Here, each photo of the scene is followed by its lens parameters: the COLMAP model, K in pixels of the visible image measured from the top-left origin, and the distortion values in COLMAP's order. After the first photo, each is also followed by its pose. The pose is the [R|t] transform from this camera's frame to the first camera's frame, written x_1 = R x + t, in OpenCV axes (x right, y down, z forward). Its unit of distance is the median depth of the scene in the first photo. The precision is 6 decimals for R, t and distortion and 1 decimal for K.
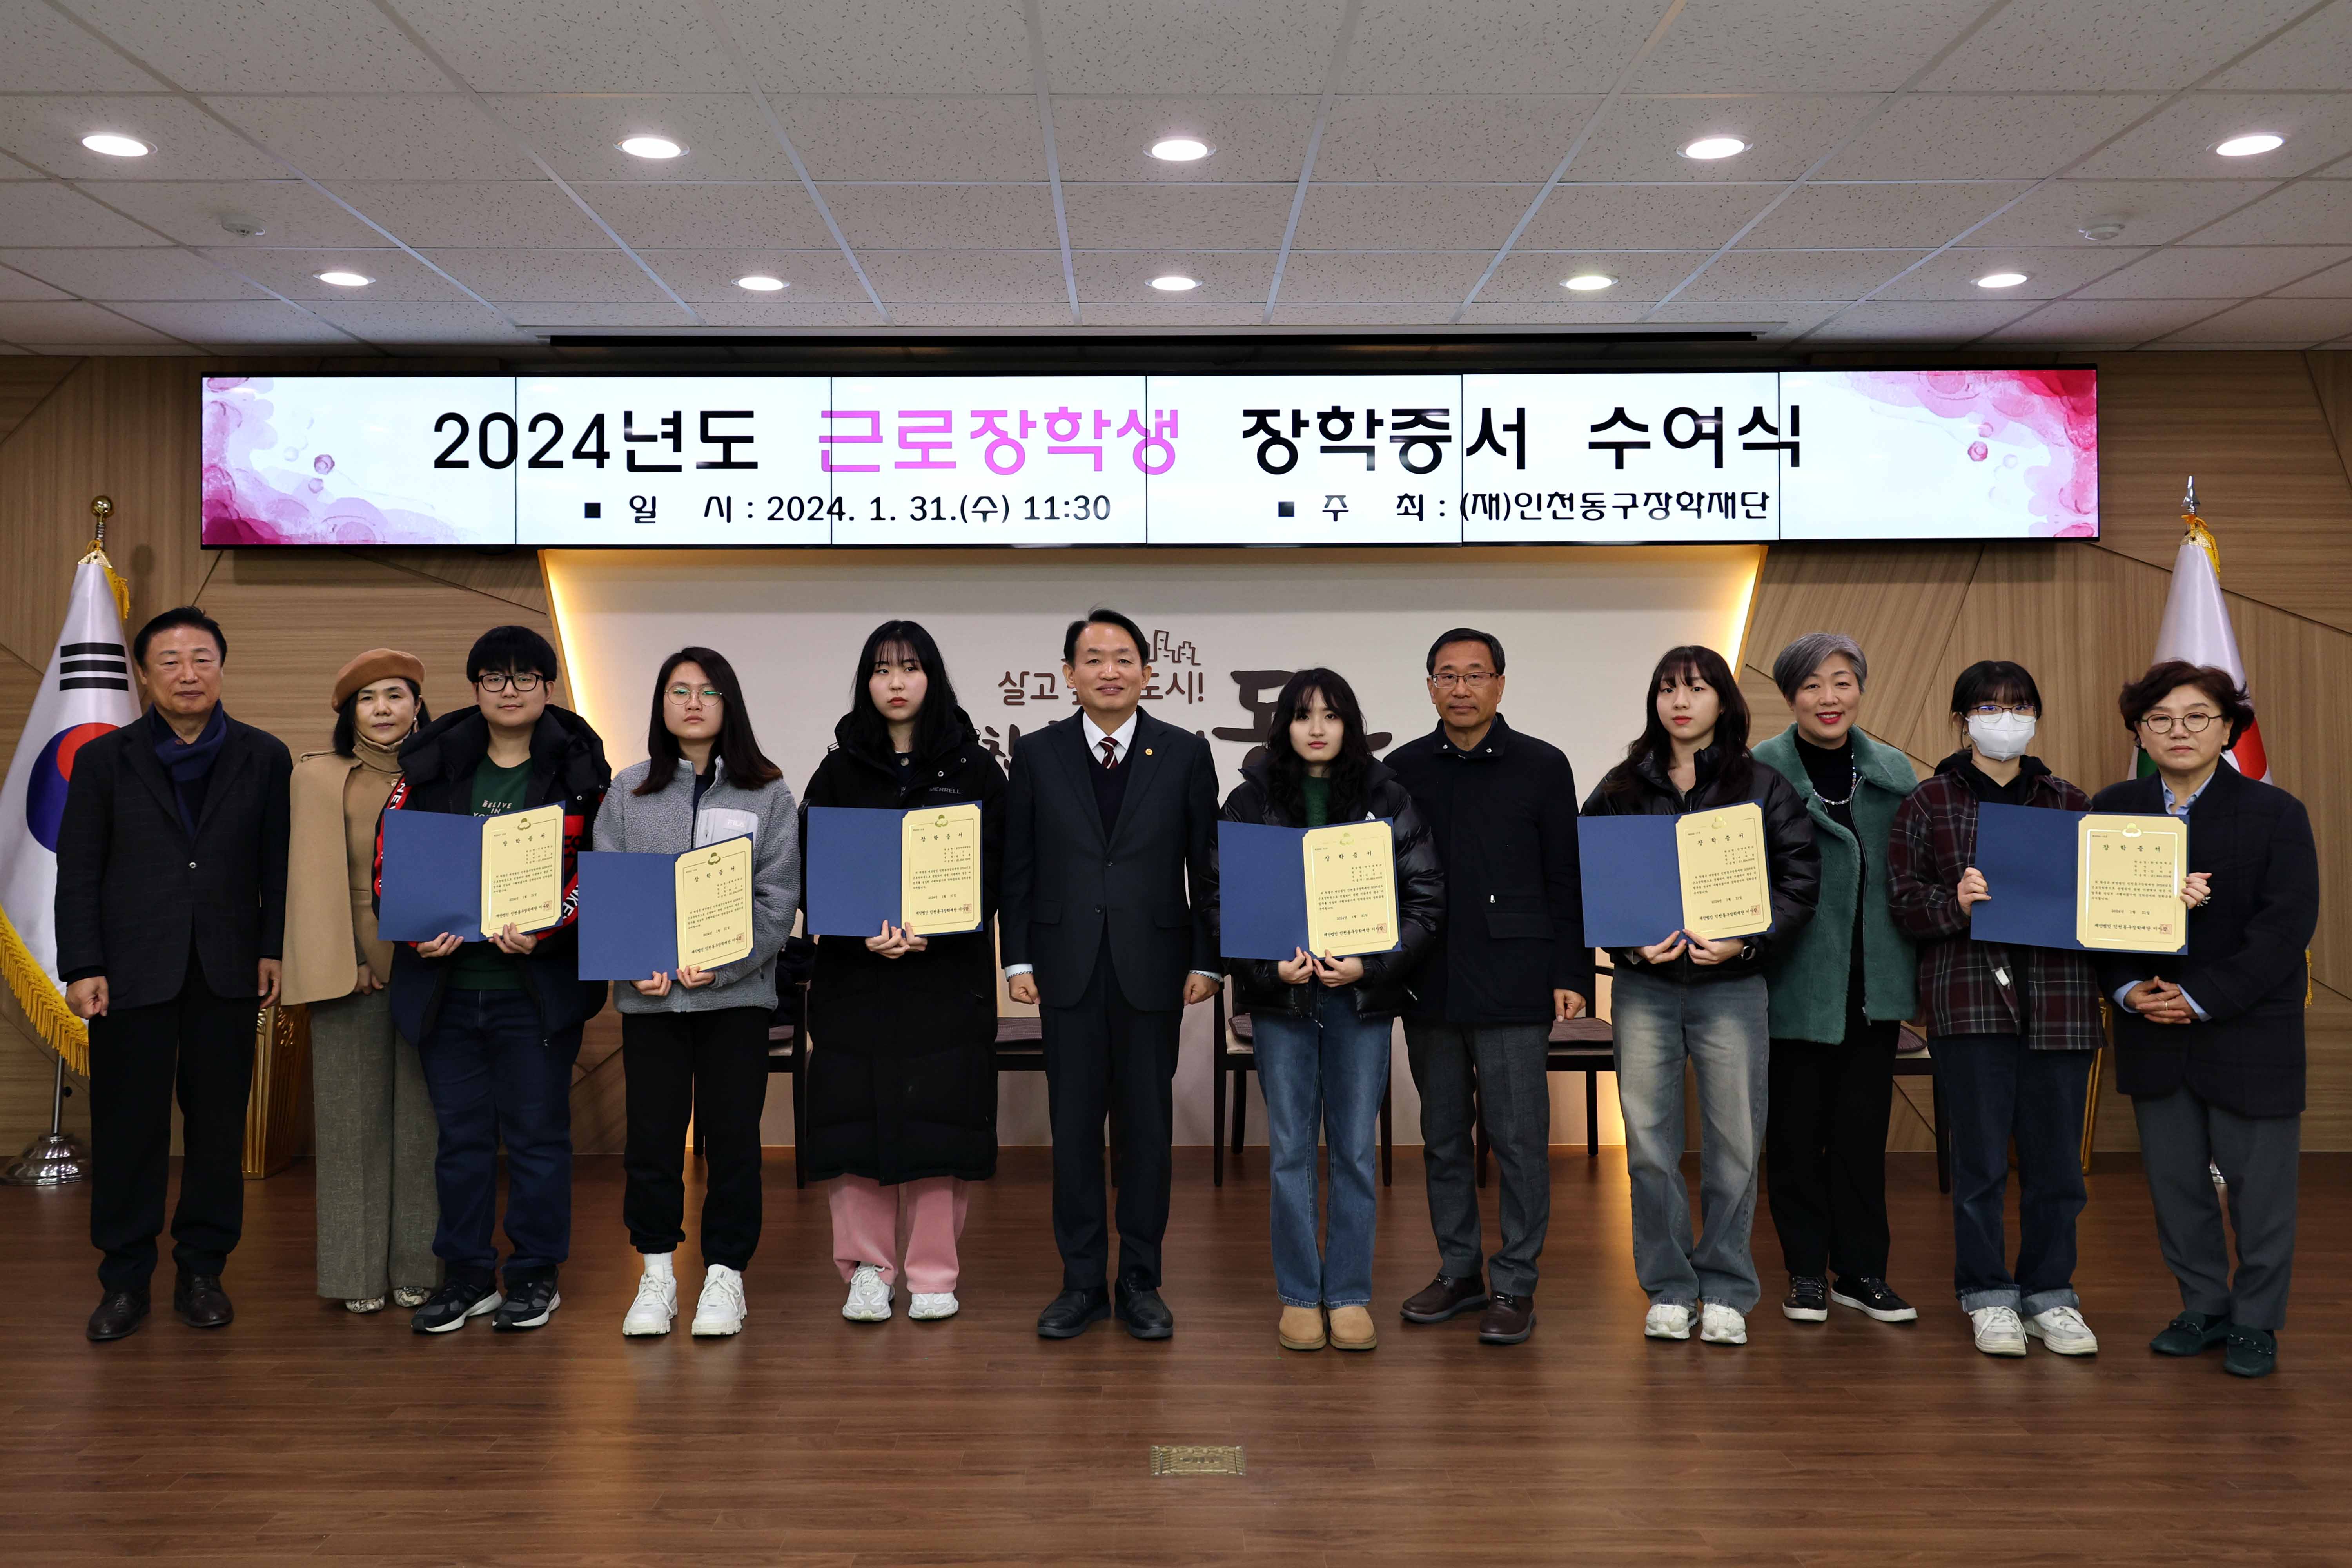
lens RADIAL K [[1814.9, 0, 1133.3], [0, 1814.9, 714.7], [0, 0, 1]] dist [0.019551, -0.009492]
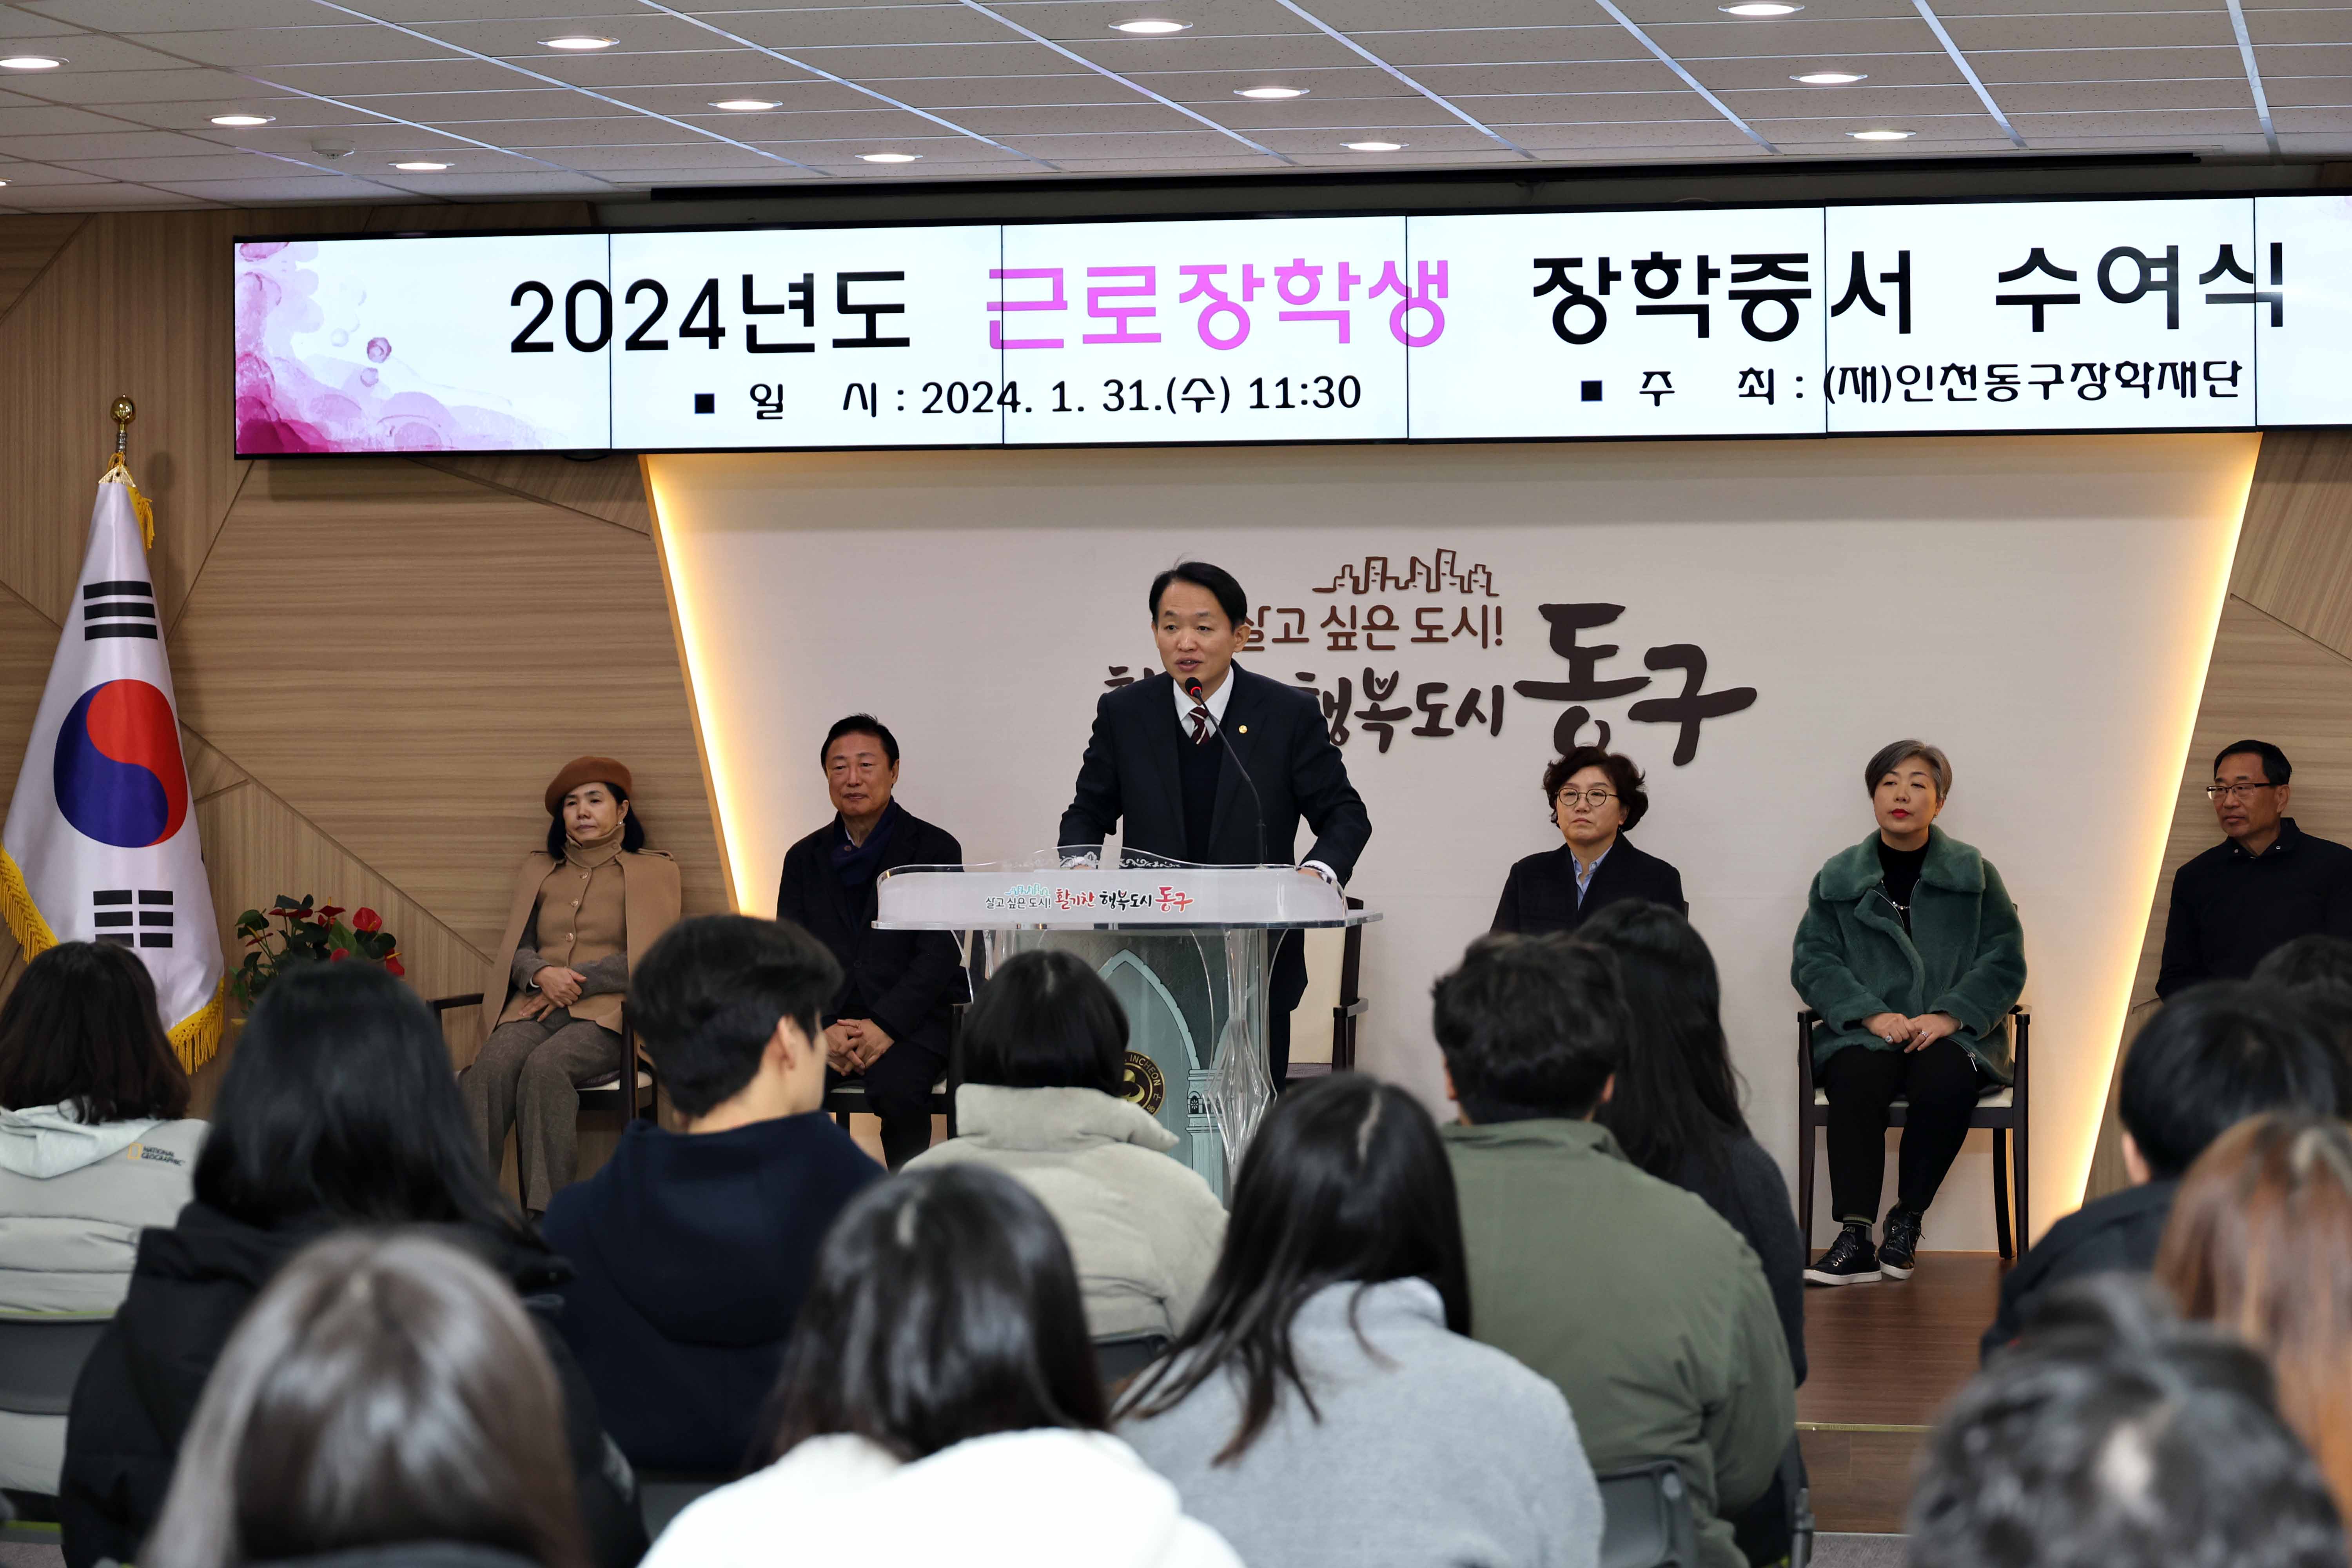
lens RADIAL K [[5471.9, 0, 1191.1], [0, 5471.9, 770.8], [0, 0, 1]] dist [-0.064859, 0.000000]
pose [[0.977318, 0.001939, -0.211770, 0.402038], [0.006362, 0.999238, 0.038513, -0.044687], [0.211684, -0.038986, 0.976560, -1.247260]]
